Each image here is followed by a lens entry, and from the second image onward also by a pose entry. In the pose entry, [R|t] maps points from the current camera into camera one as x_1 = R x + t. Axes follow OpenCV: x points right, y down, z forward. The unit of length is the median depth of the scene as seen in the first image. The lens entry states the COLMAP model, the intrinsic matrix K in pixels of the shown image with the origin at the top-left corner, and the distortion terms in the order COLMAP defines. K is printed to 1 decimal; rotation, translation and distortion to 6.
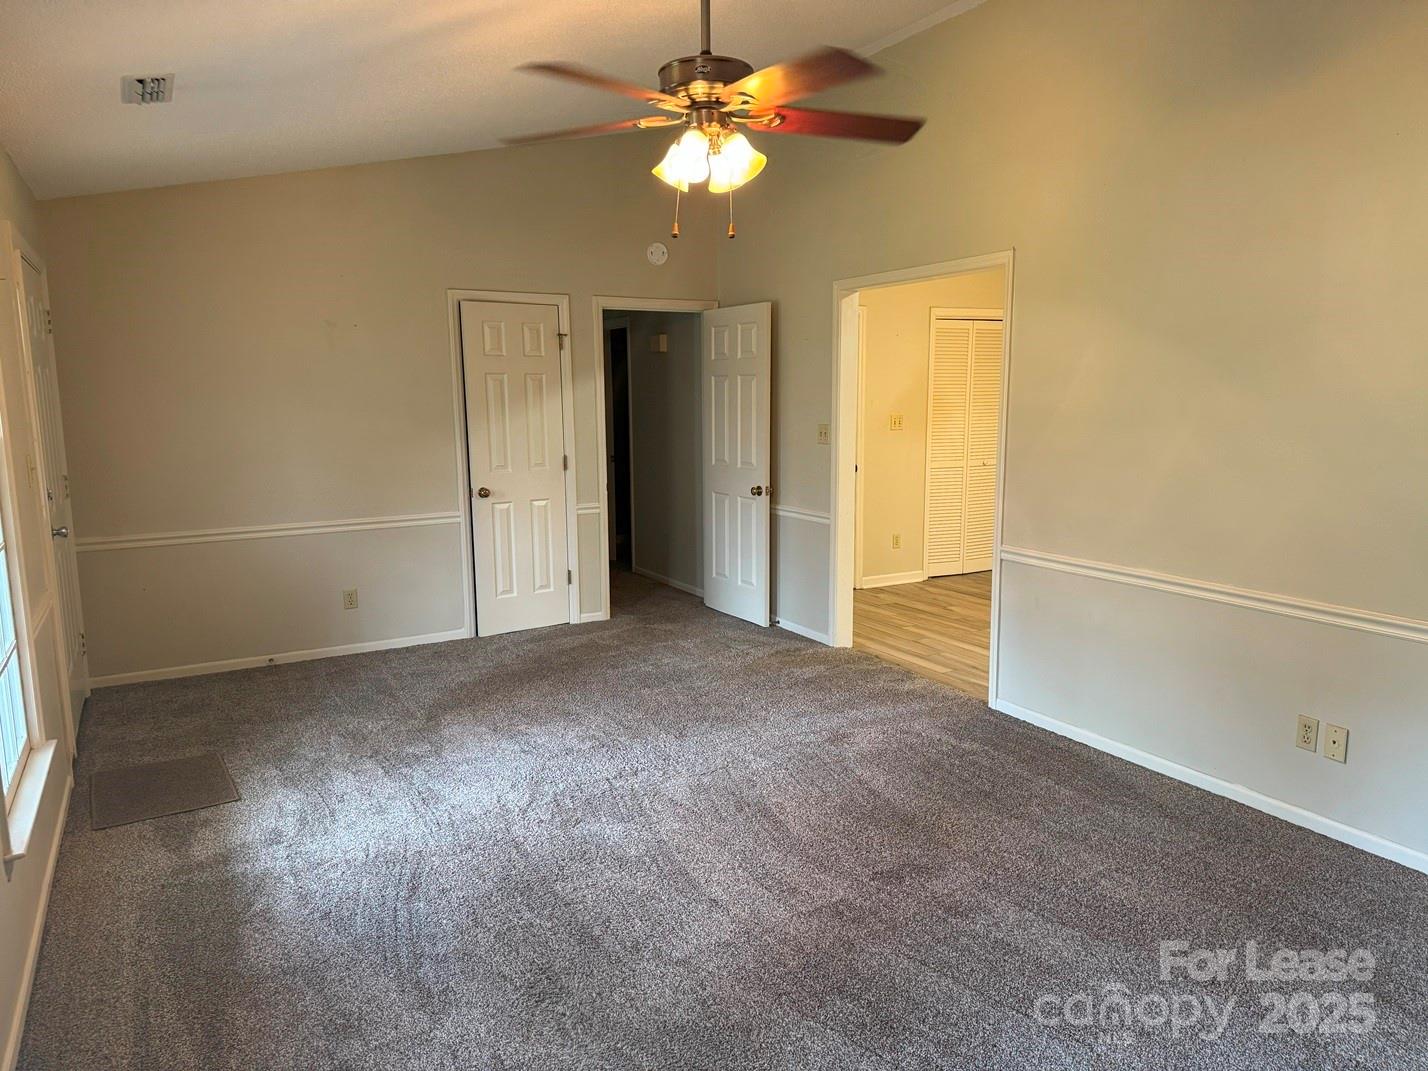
lens RADIAL K [[998.5, 0, 714.0], [0, 998.5, 535.5], [0, 0, 1]] dist [-0.002023, -0.000971]
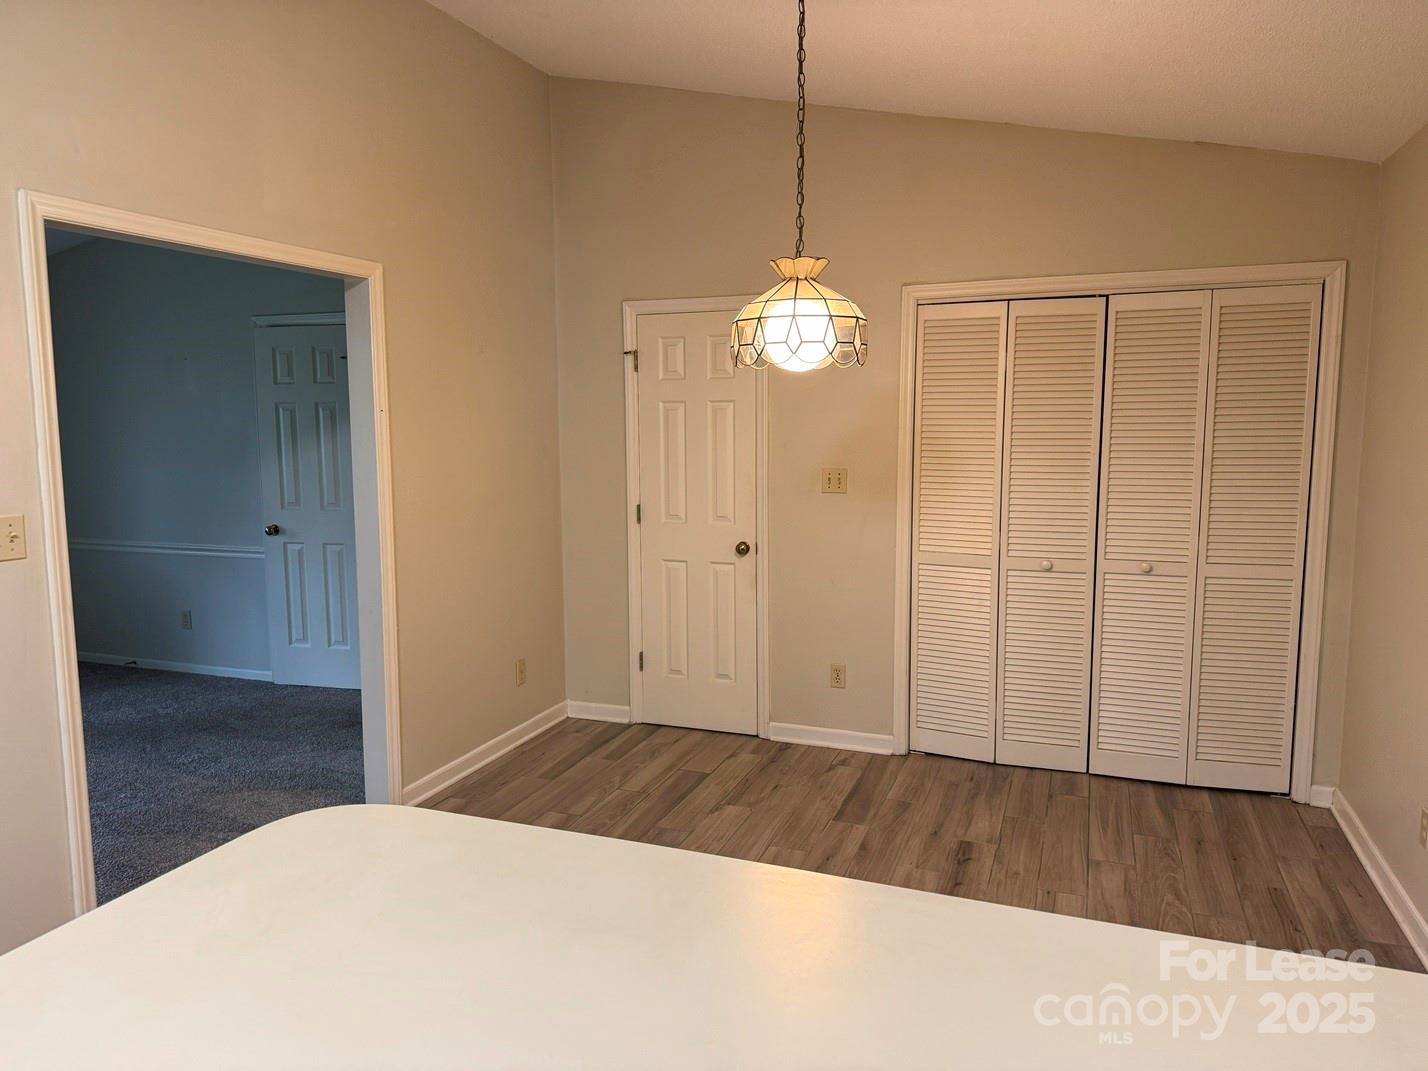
lens RADIAL K [[998.5, 0, 714.0], [0, 998.5, 535.5], [0, 0, 1]] dist [-0.002023, -0.000971]
pose [[0.647979, 0.080859, -0.757354, 0.597126], [-0.124764, 0.992186, -0.000815, -0.070420], [0.751370, 0.095019, 0.653004, 0.552005]]
